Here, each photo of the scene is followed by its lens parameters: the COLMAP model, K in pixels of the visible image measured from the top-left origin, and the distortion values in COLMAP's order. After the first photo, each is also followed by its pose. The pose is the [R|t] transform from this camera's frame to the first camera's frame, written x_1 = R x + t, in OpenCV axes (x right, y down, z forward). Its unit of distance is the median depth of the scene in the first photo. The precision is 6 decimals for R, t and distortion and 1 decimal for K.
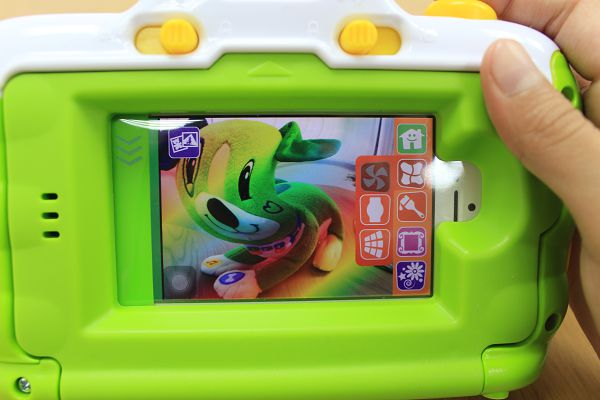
lens RADIAL K [[578.9, 0, 302.4], [0, 578.9, 207.0], [0, 0, 1]] dist [-0.090668, 0.000000]
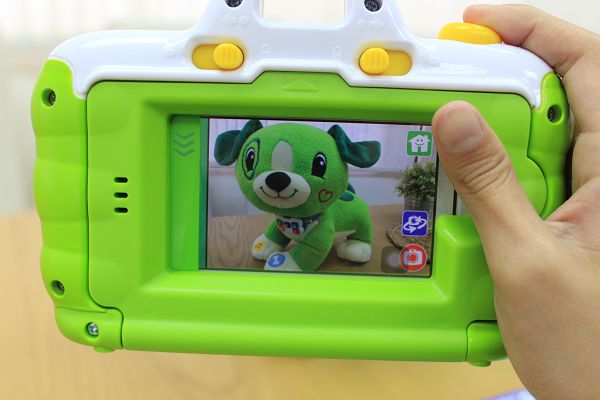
lens RADIAL K [[720.8, 0, 297.4], [0, 720.8, 200.5], [0, 0, 1]] dist [-0.086870, 0.000000]
pose [[0.994901, 0.049190, -0.088043, 0.083486], [-0.045731, 0.998117, 0.040880, -0.054487], [0.089888, -0.036645, 0.995277, -0.531316]]
